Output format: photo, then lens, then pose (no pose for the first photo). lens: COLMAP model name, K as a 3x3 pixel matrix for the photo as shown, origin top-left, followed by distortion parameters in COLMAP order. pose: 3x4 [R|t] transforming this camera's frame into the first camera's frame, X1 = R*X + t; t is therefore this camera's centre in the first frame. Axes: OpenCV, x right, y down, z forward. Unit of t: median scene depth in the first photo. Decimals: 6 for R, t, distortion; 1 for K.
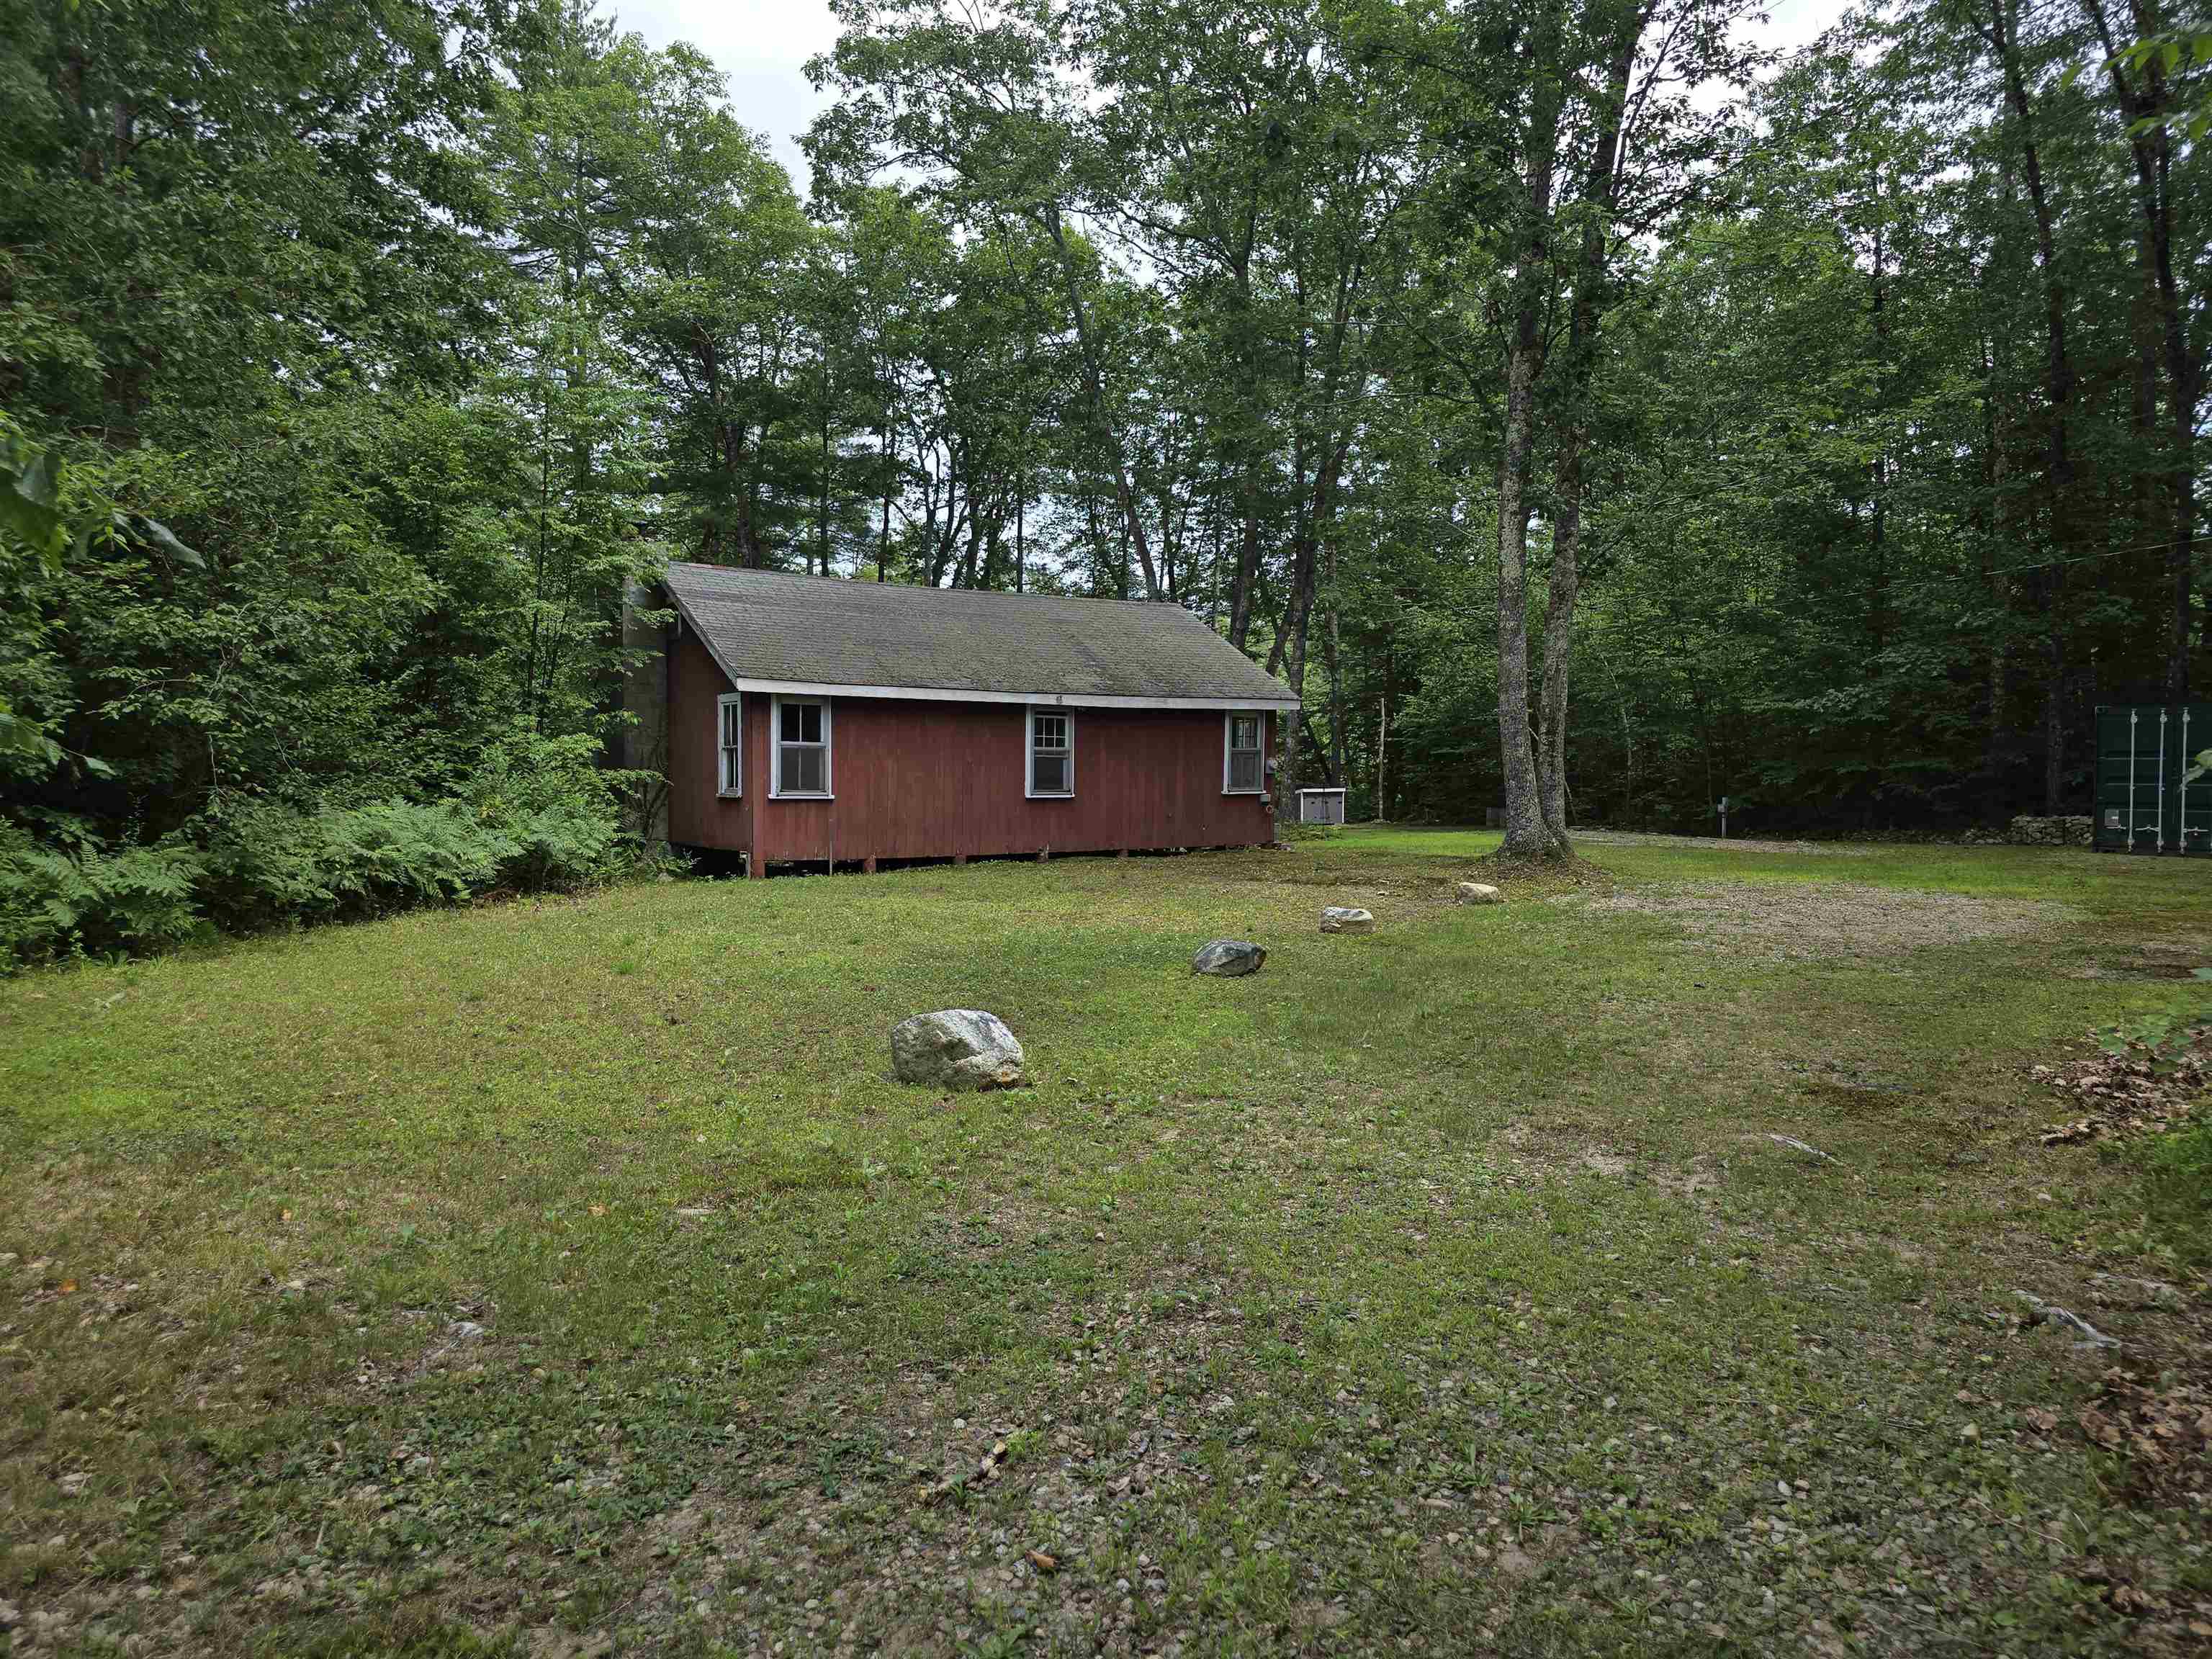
lens RADIAL K [[1477.2, 0, 1101.0], [0, 1477.2, 841.3], [0, 0, 1]] dist [0.055170, -0.042741]
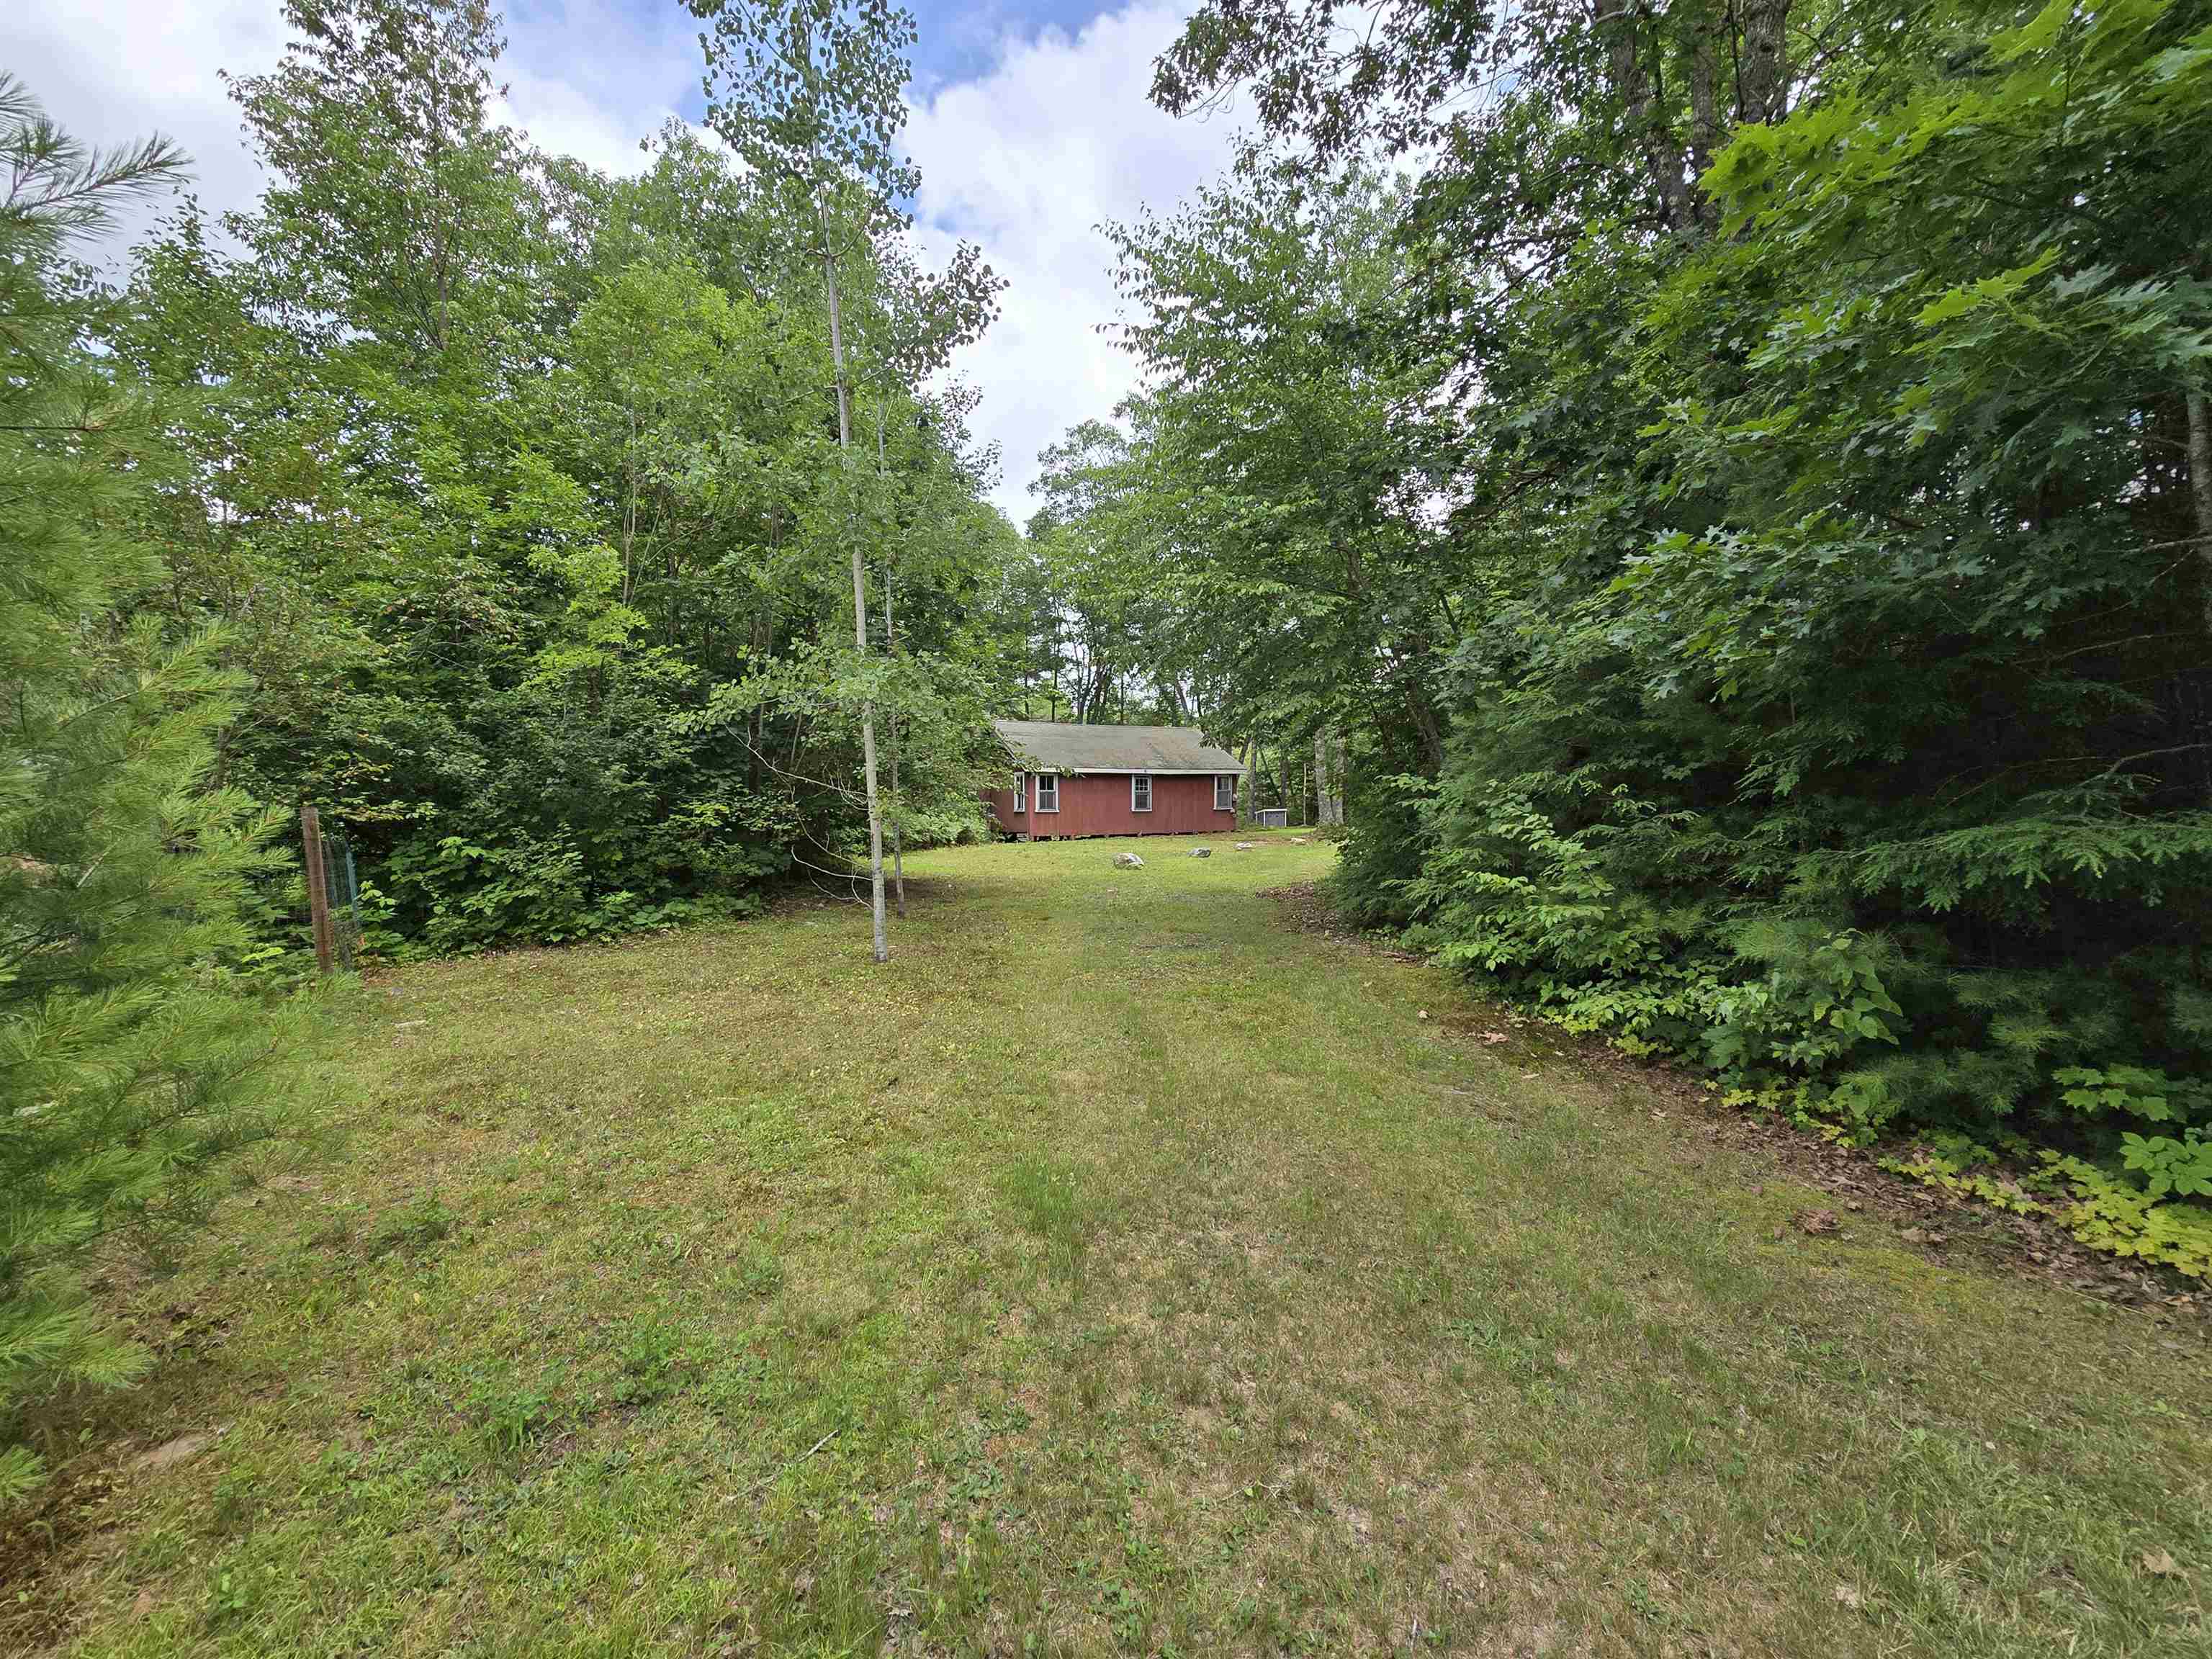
lens RADIAL K [[909.3, 0, 1096.6], [0, 909.3, 839.5], [0, 0, 1]] dist [0.001225, 0.000082]
pose [[0.997204, -0.006796, -0.074416, 0.003406], [0.006264, 0.999953, -0.007385, 0.025747], [0.074463, 0.006898, 0.997200, -0.470165]]
